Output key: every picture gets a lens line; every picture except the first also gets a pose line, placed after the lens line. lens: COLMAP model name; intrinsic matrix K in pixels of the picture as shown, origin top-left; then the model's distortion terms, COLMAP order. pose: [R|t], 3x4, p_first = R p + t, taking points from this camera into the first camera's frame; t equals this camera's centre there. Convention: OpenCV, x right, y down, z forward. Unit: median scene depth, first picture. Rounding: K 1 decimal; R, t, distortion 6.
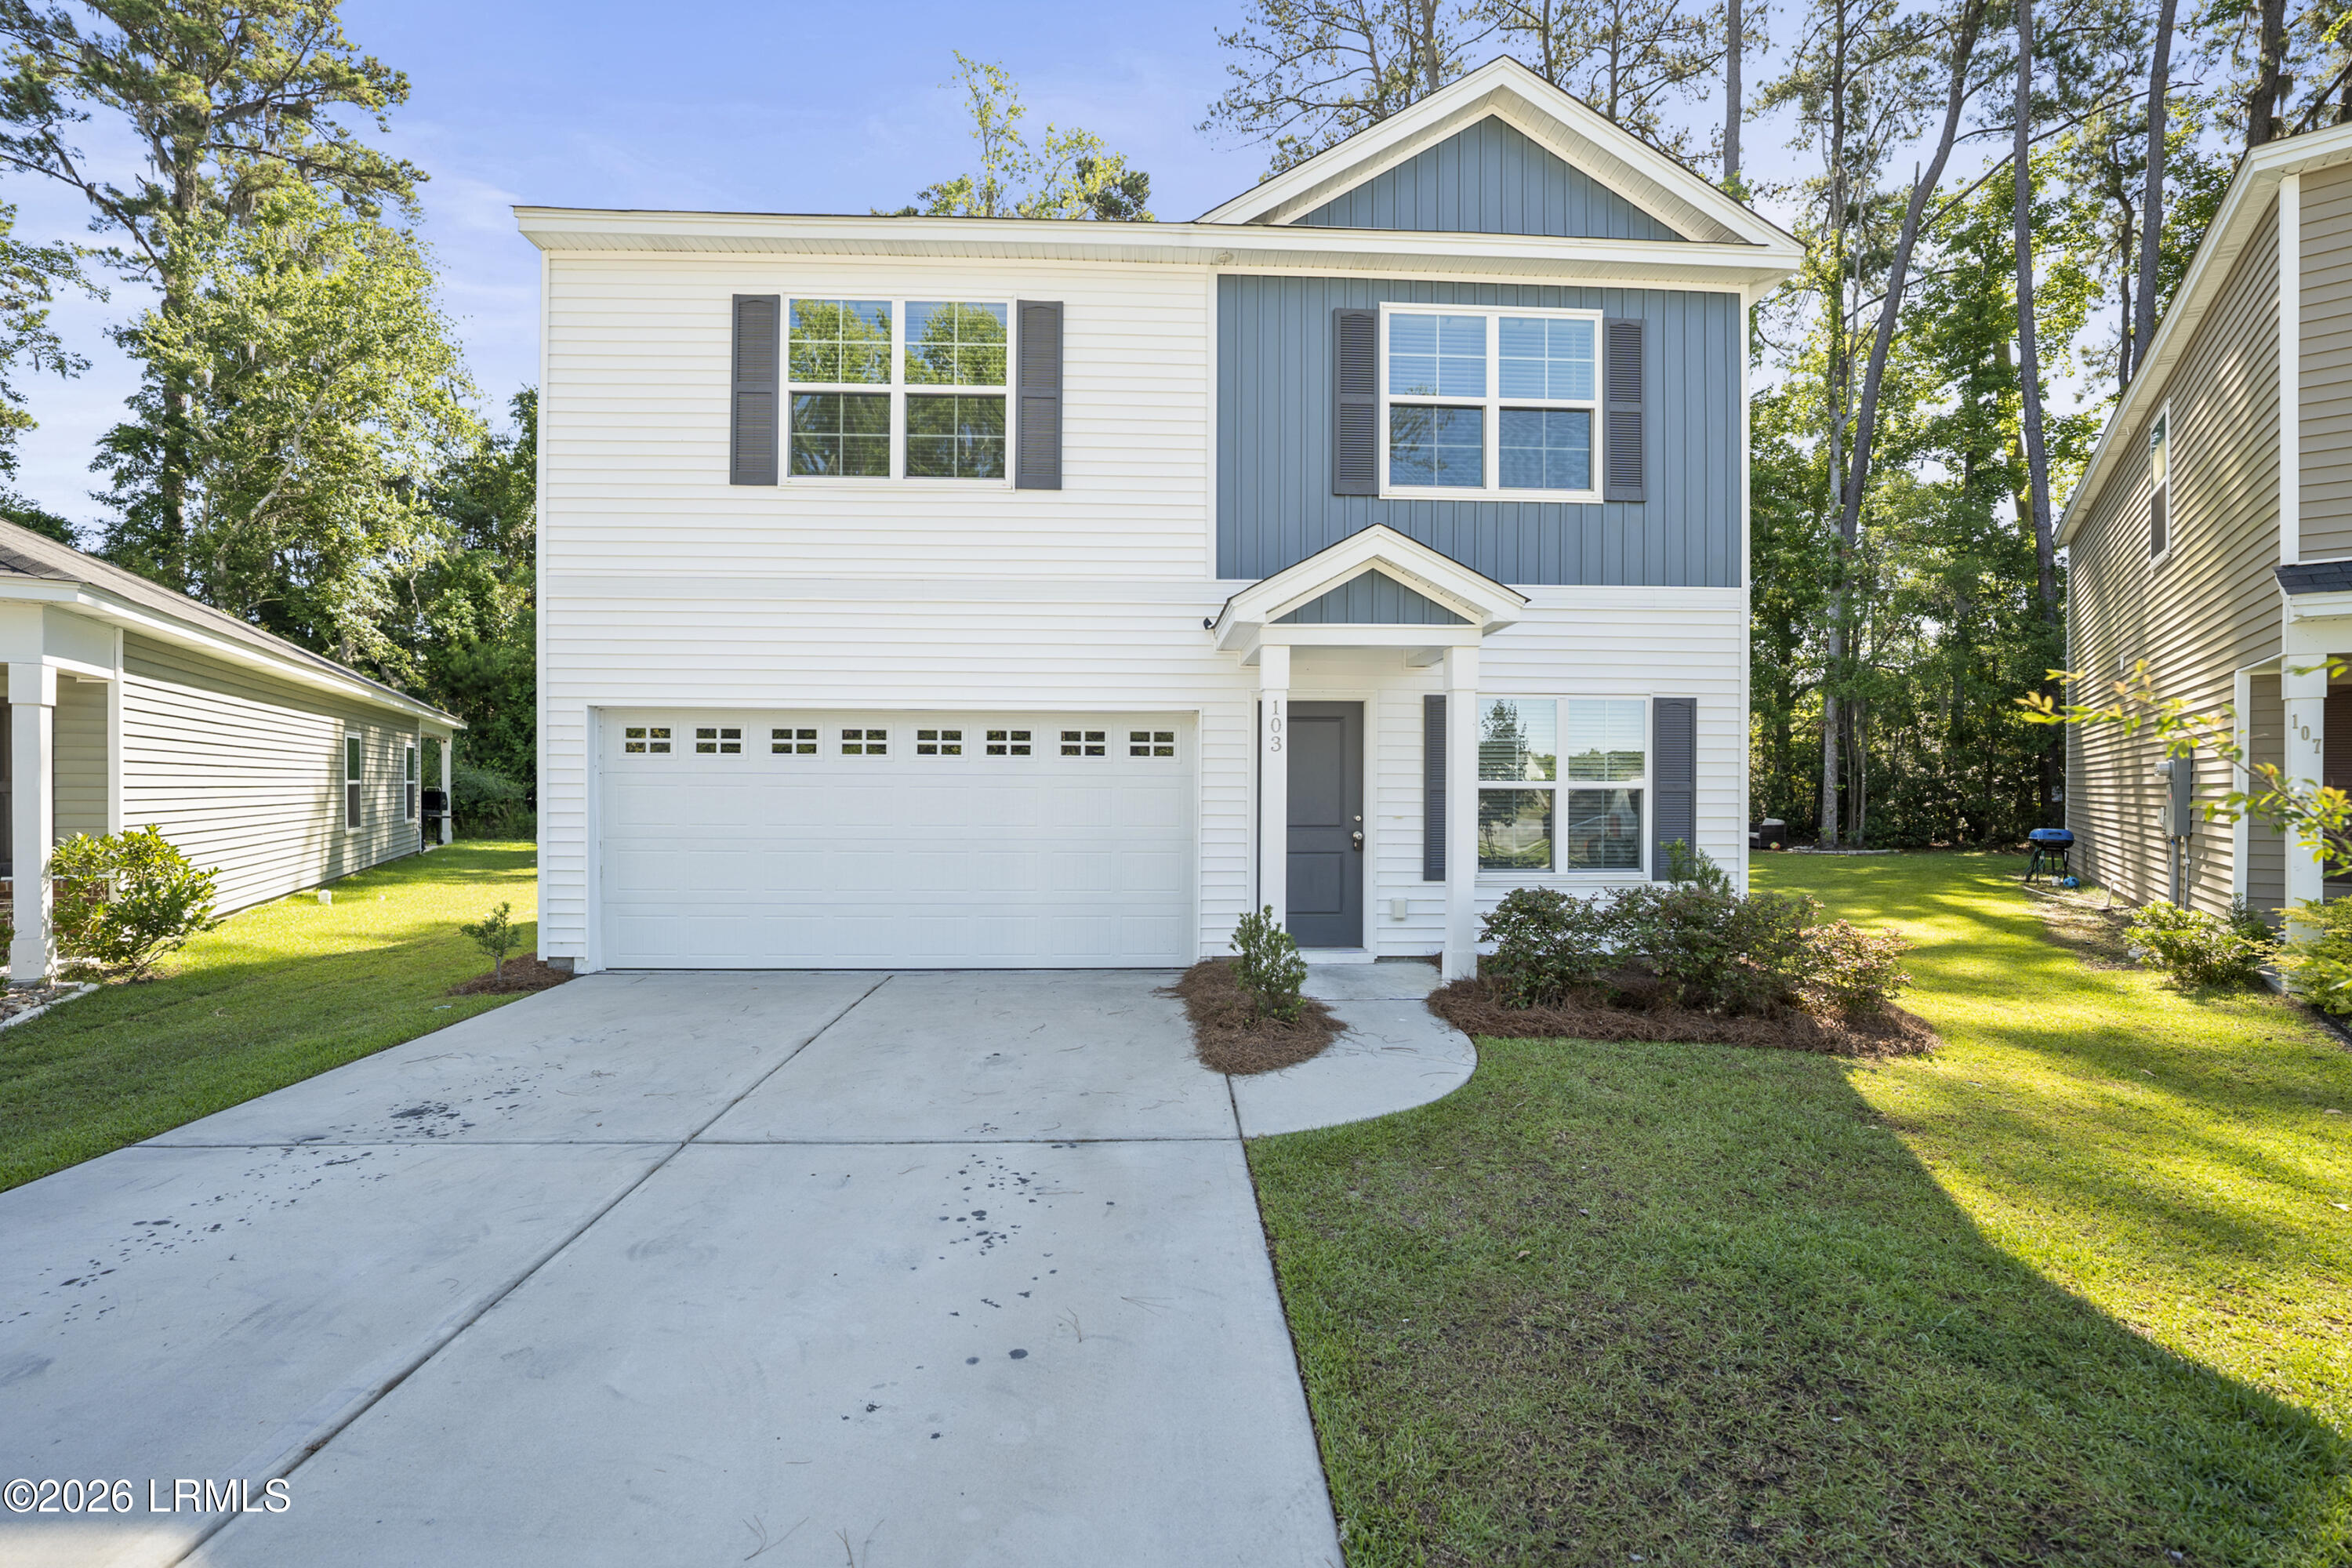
lens RADIAL K [[990.5, 0, 1165.1], [0, 990.5, 791.9], [0, 0, 1]] dist [-0.033282, 0.006525]
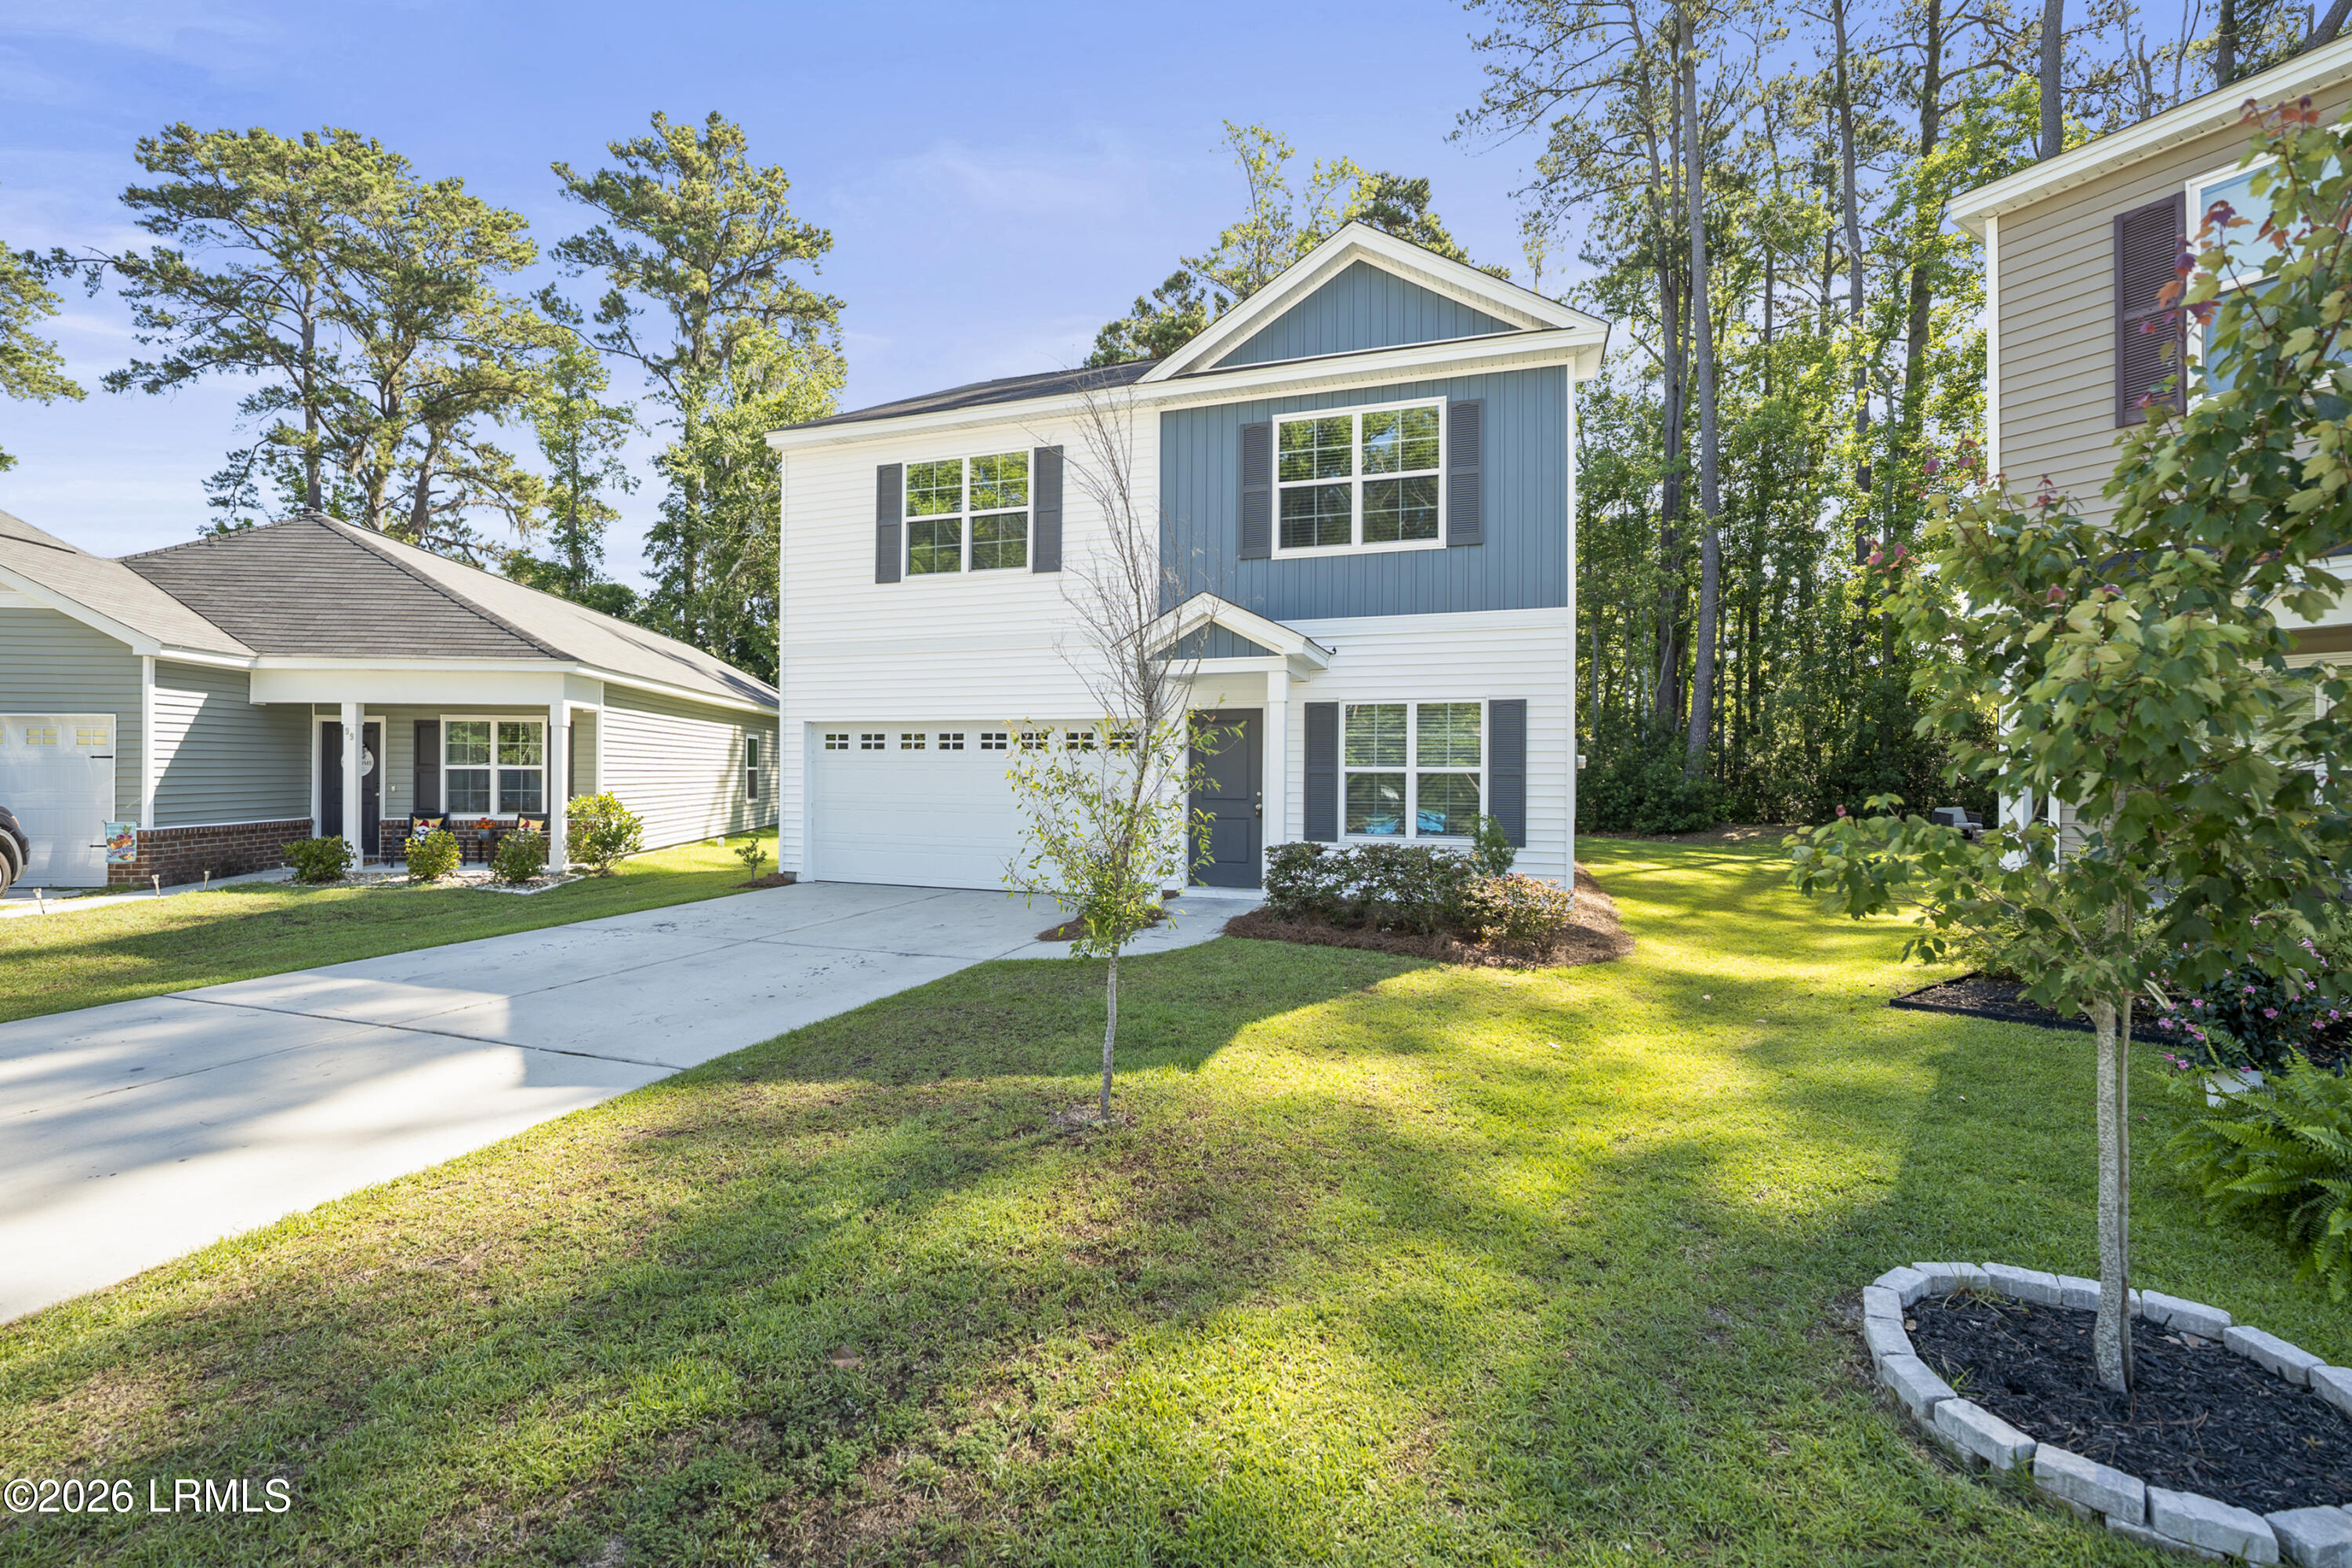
lens RADIAL K [[990.5, 0, 1152.3], [0, 990.5, 772.4], [0, 0, 1]] dist [-0.033282, 0.006525]
pose [[0.927043, 0.001934, -0.374949, 0.212744], [-0.004651, 0.999969, -0.006341, 0.002339], [0.374925, 0.007622, 0.927024, -0.120611]]
